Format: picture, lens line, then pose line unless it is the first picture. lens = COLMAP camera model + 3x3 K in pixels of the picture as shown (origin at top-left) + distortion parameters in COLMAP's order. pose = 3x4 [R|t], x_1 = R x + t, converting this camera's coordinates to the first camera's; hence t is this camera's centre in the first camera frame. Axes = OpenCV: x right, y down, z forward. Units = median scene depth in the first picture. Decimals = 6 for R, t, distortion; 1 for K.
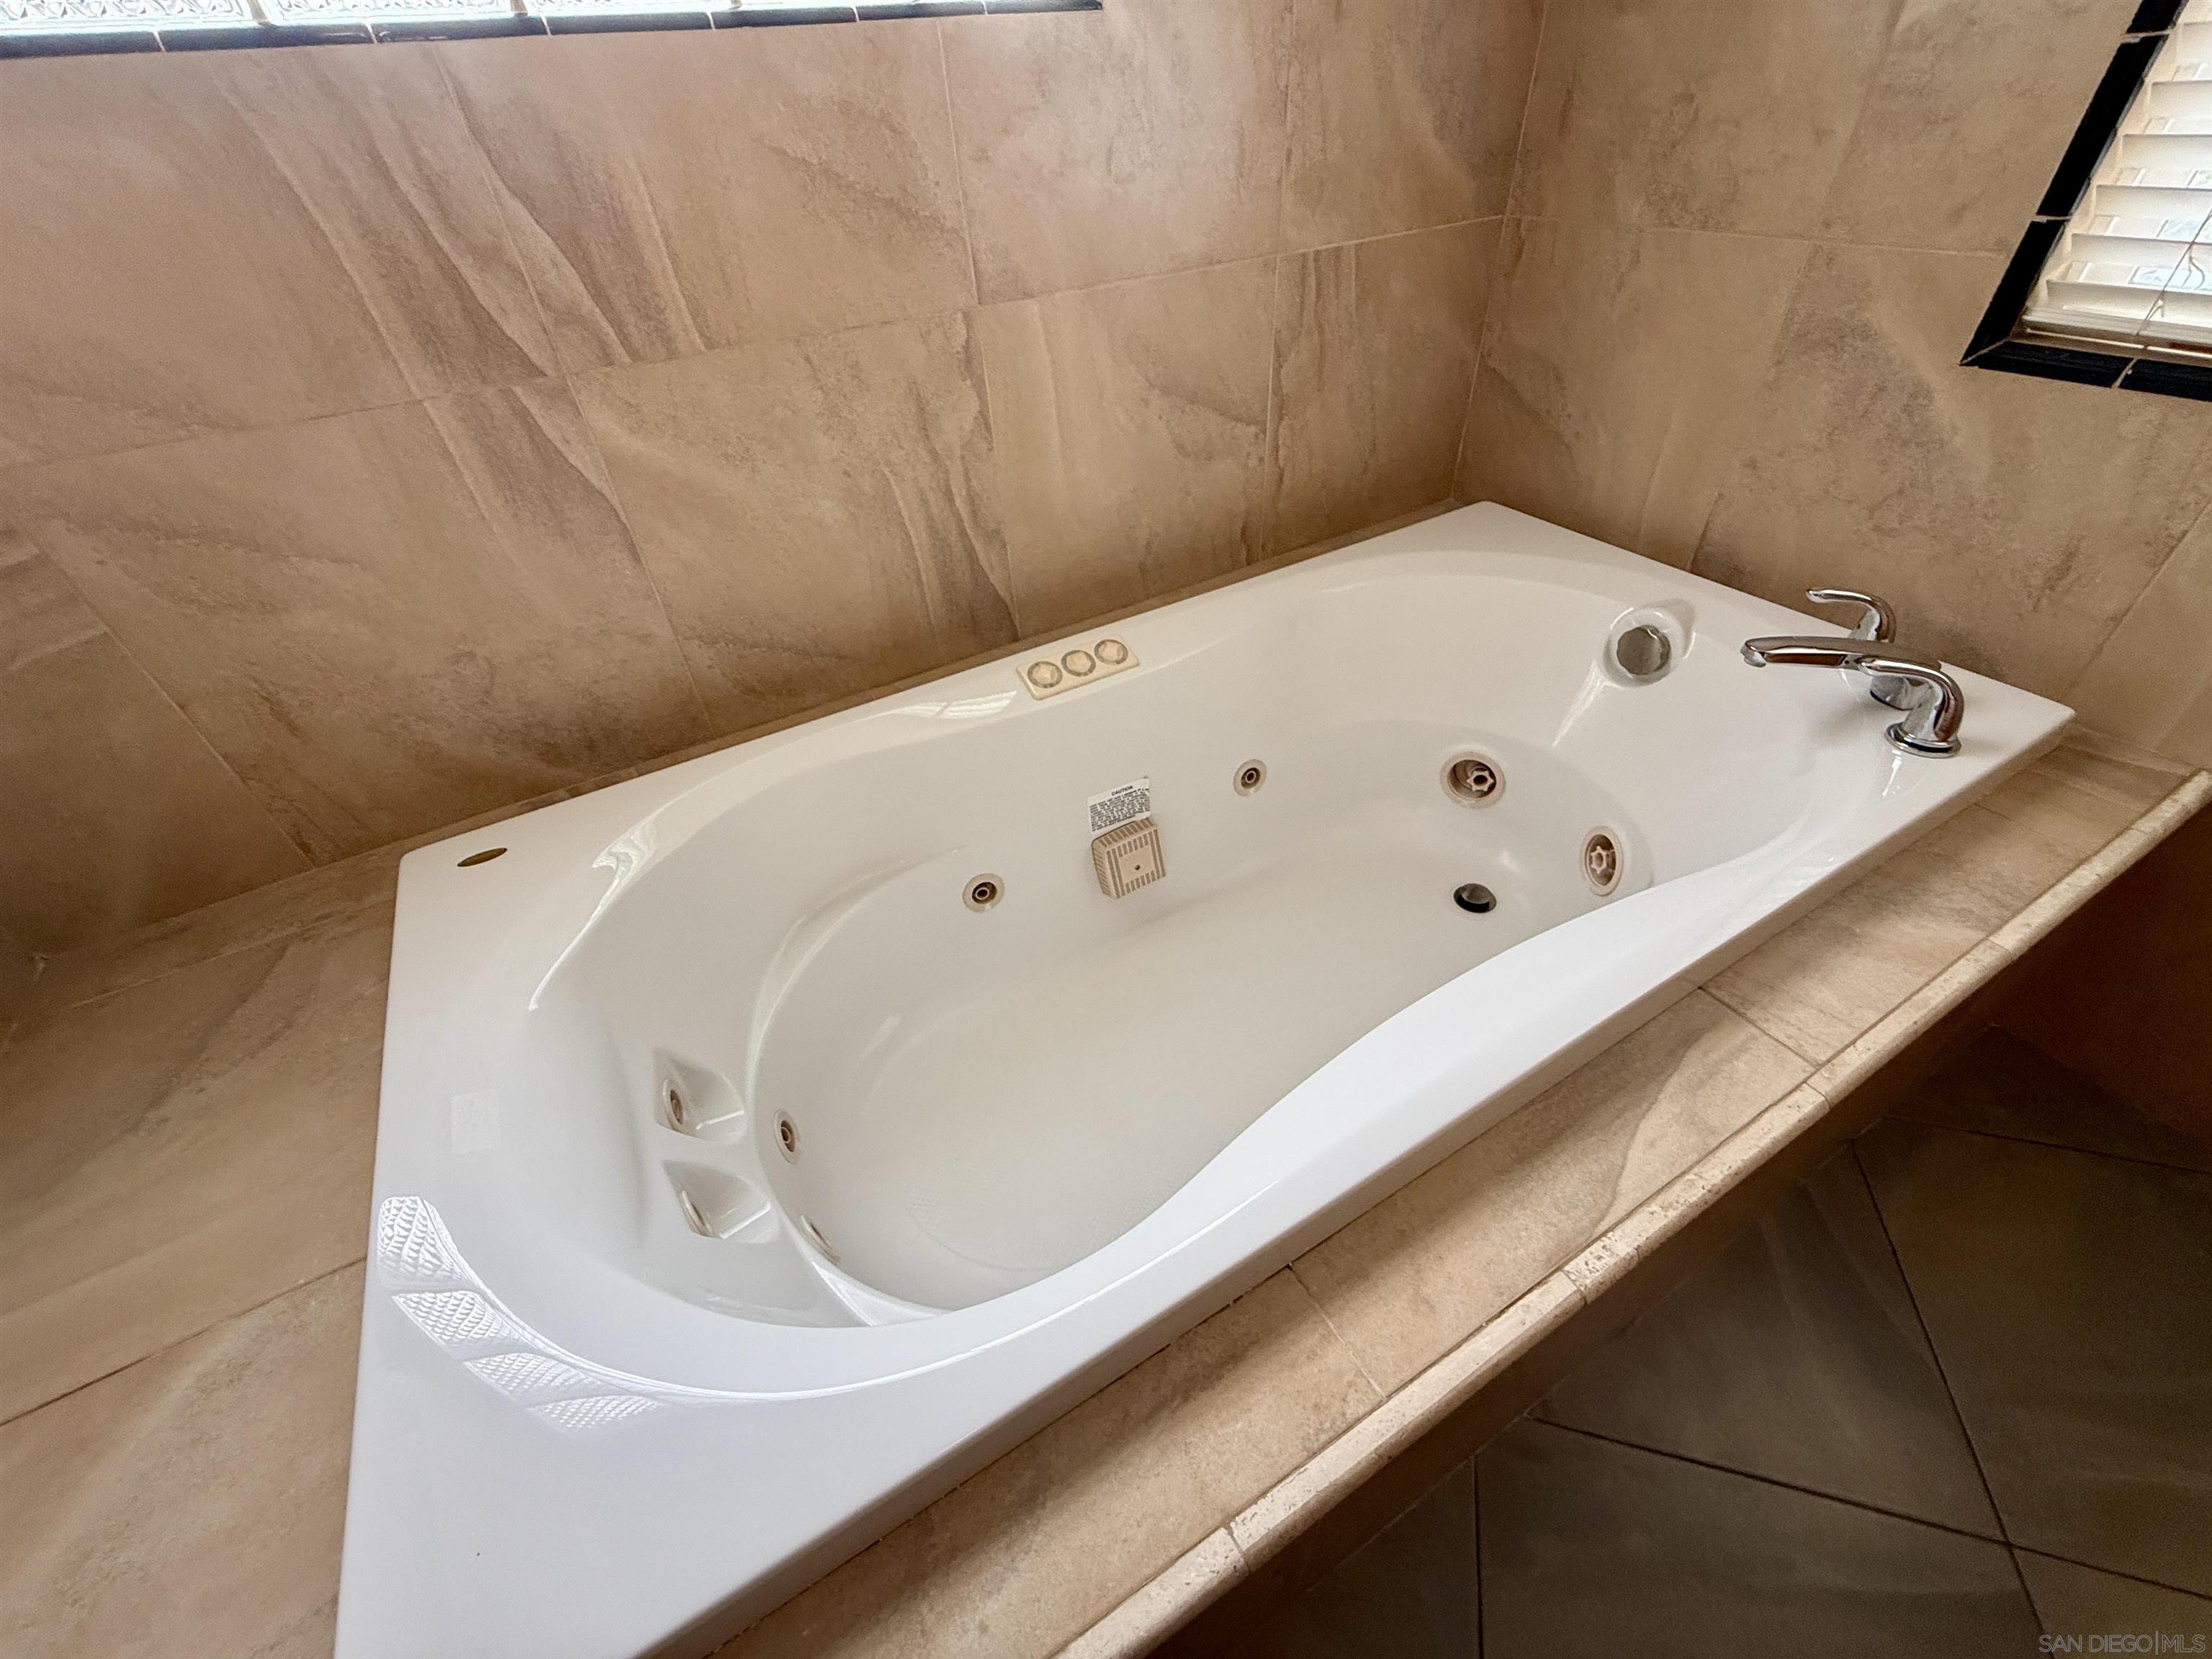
lens RADIAL K [[880.7, 0, 1110.6], [0, 880.7, 821.9], [0, 0, 1]] dist [-0.000570, 0.000237]
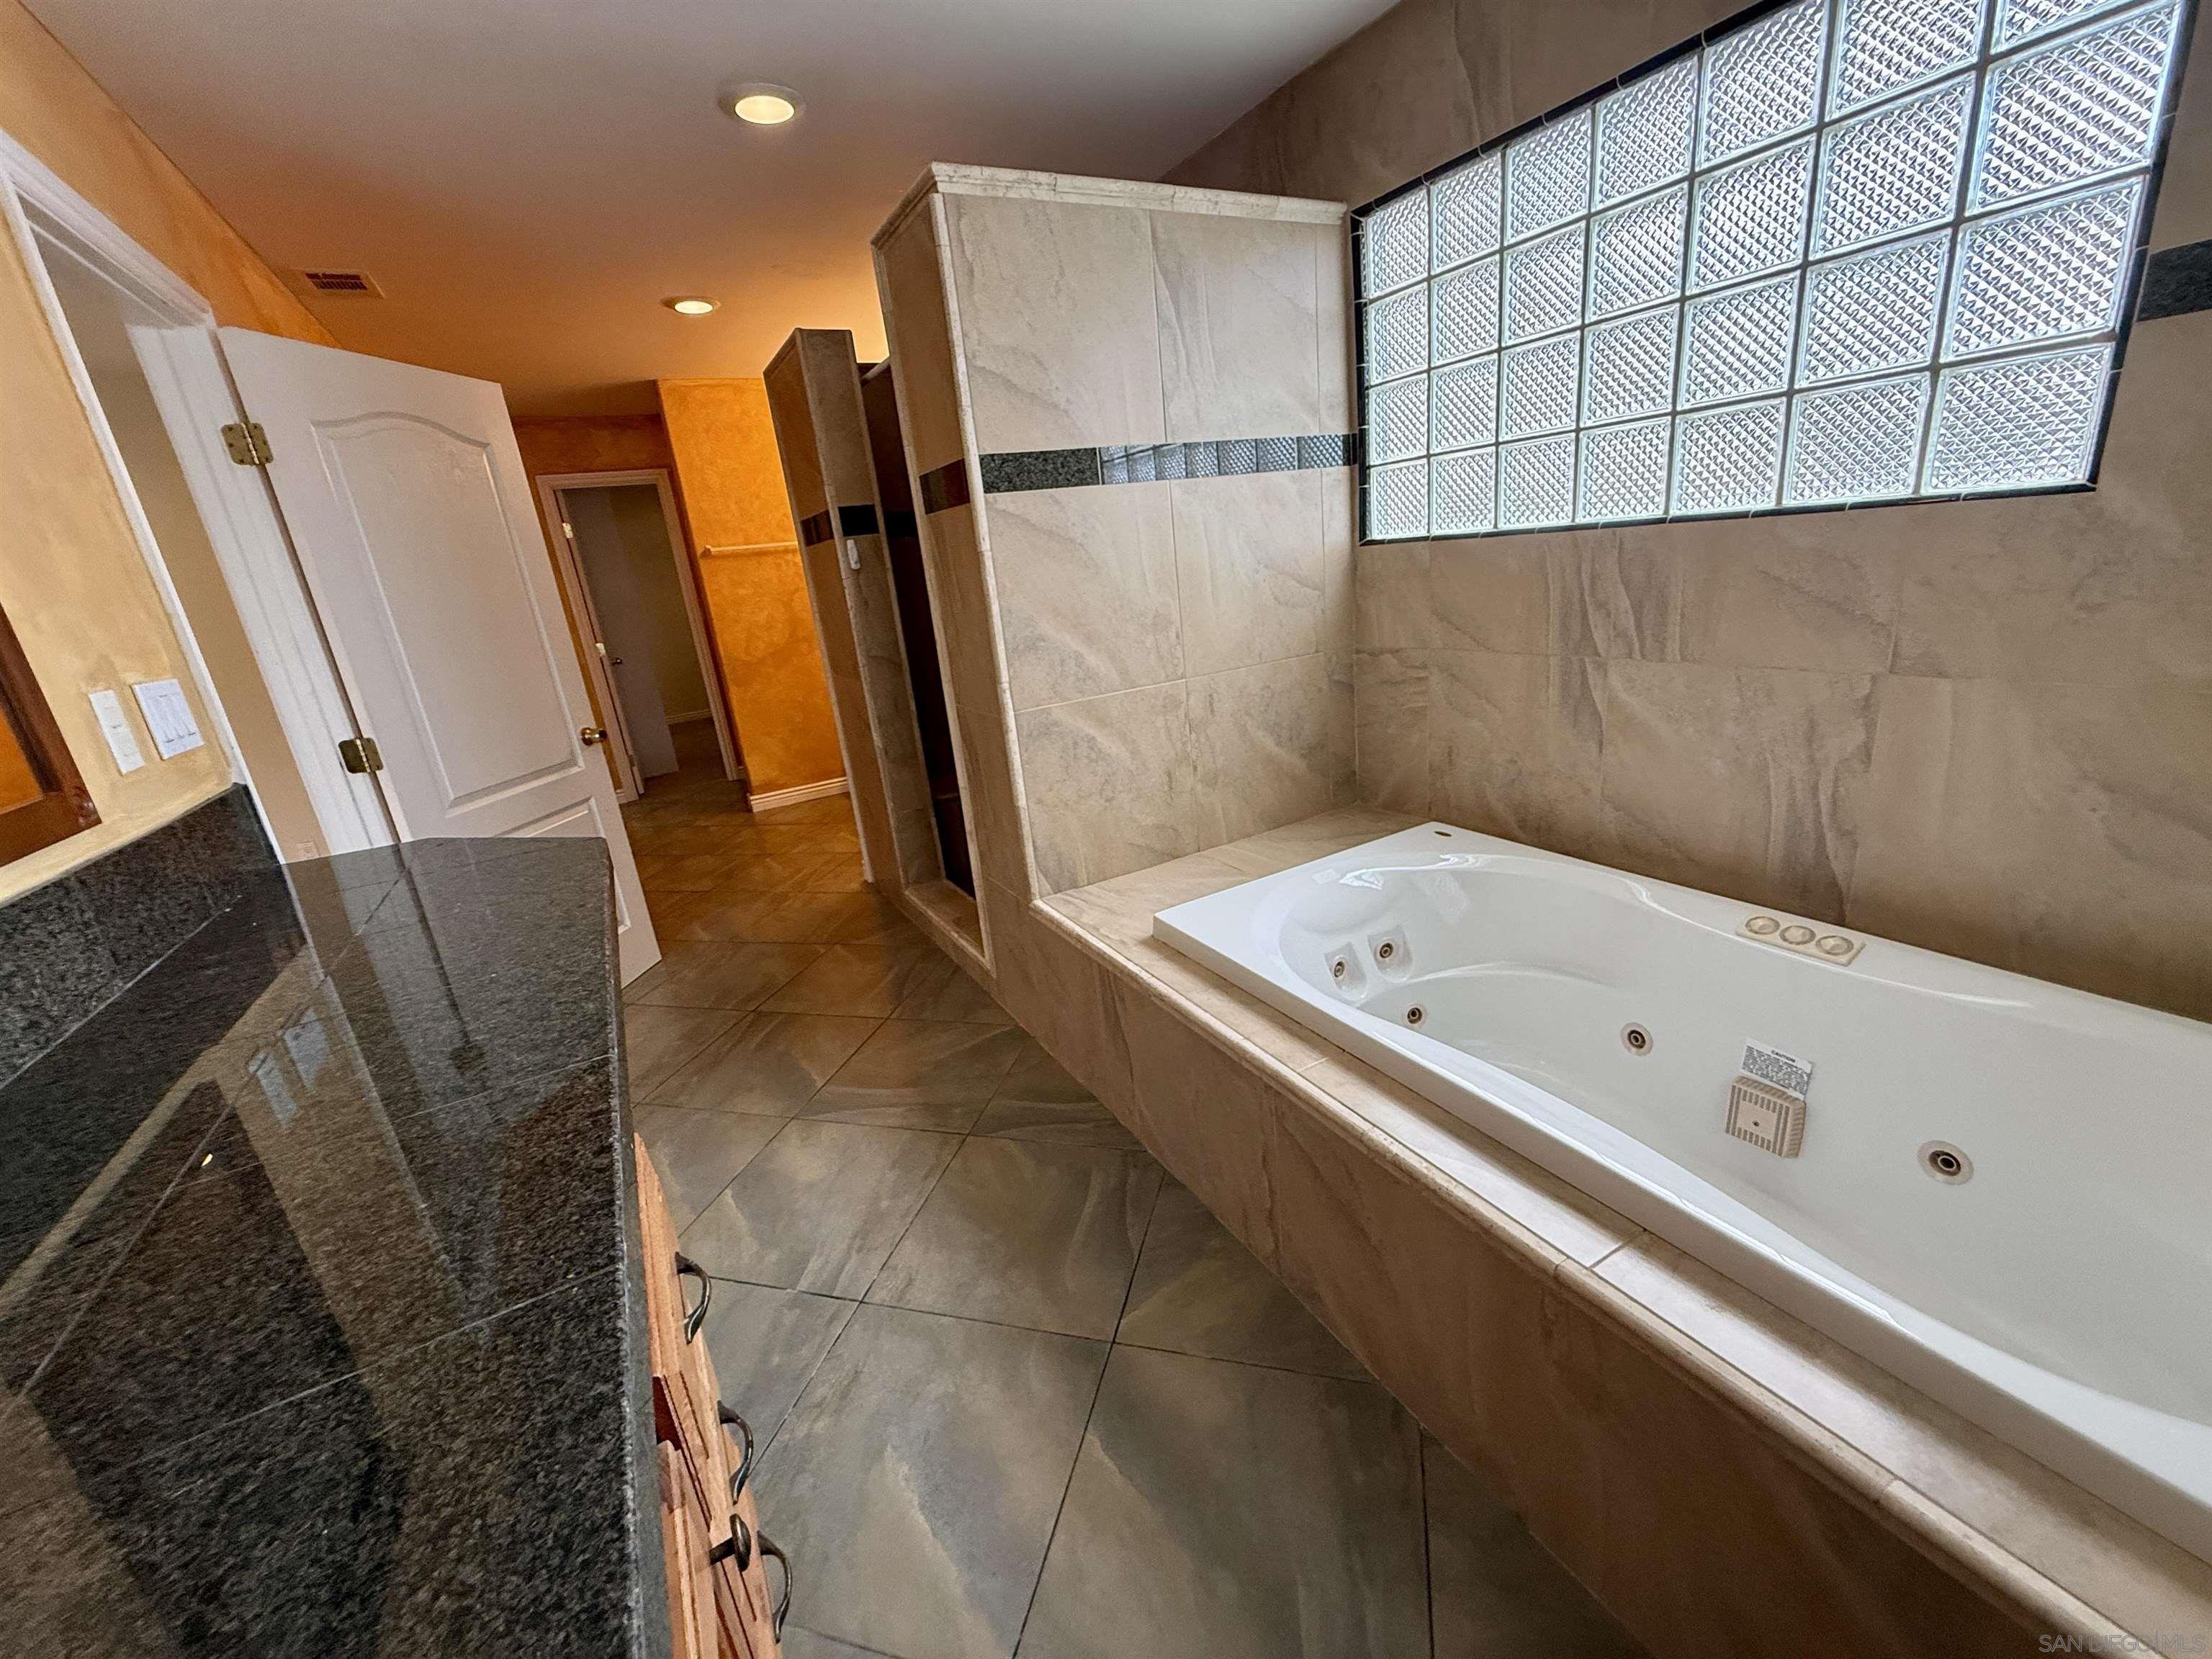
lens RADIAL K [[880.7, 0, 1110.1], [0, 880.7, 827.4], [0, 0, 1]] dist [-0.000570, 0.000237]
pose [[0.006136, 0.358218, -0.933618, 1.159907], [-0.563718, 0.772385, 0.292649, -0.127990], [0.825945, 0.524501, 0.206673, -0.131021]]
